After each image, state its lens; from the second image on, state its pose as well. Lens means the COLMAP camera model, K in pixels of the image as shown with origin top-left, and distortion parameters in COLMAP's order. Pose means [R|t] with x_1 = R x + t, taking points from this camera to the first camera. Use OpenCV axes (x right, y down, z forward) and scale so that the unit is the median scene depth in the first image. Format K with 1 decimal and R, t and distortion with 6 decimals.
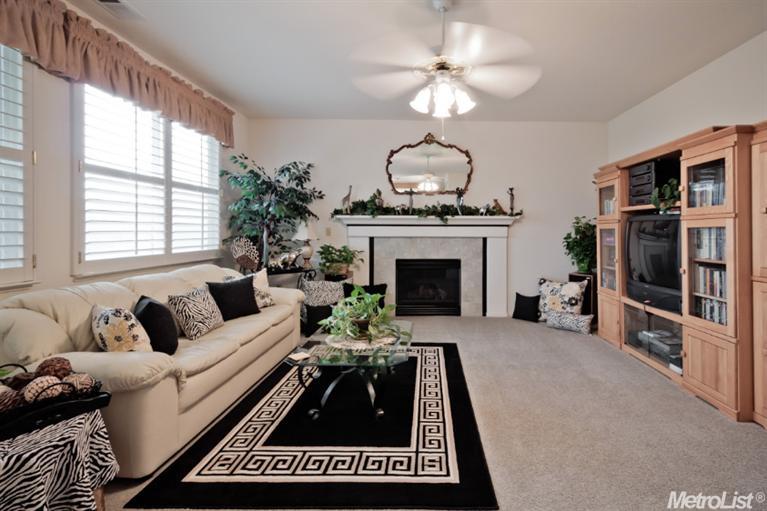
lens RADIAL K [[371.0, 0, 430.0], [0, 371.0, 228.8], [0, 0, 1]] dist [0.001540, 0.000248]
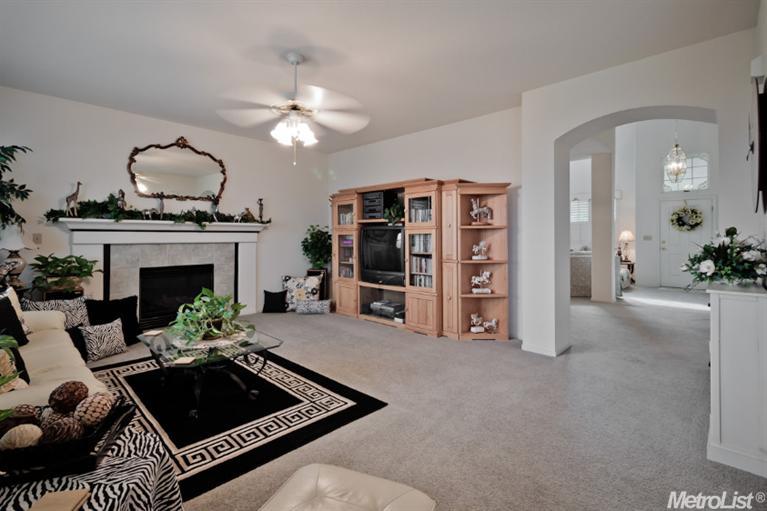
lens RADIAL K [[357.8, 0, 378.5], [0, 357.8, 232.2], [0, 0, 1]] dist [0.003831, -0.003407]
pose [[0.708058, 0.005115, 0.706136, -0.323077], [-0.000727, 0.999979, -0.006514, -0.000847], [-0.706154, 0.004099, 0.708047, -0.034685]]
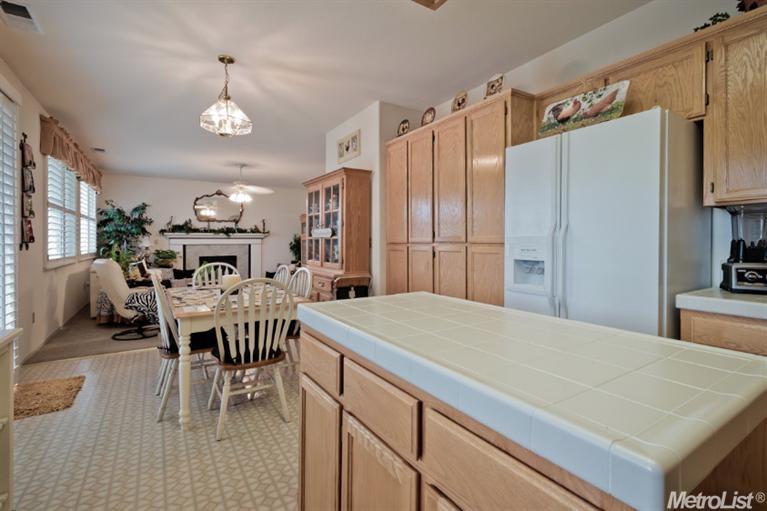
lens RADIAL K [[357.8, 0, 379.8], [0, 357.8, 237.6], [0, 0, 1]] dist [0.003831, -0.003407]
pose [[0.862505, -0.001404, 0.506047, -0.237539], [0.004635, 0.999976, -0.005124, 0.000870], [-0.506027, 0.006765, 0.862491, -1.076587]]
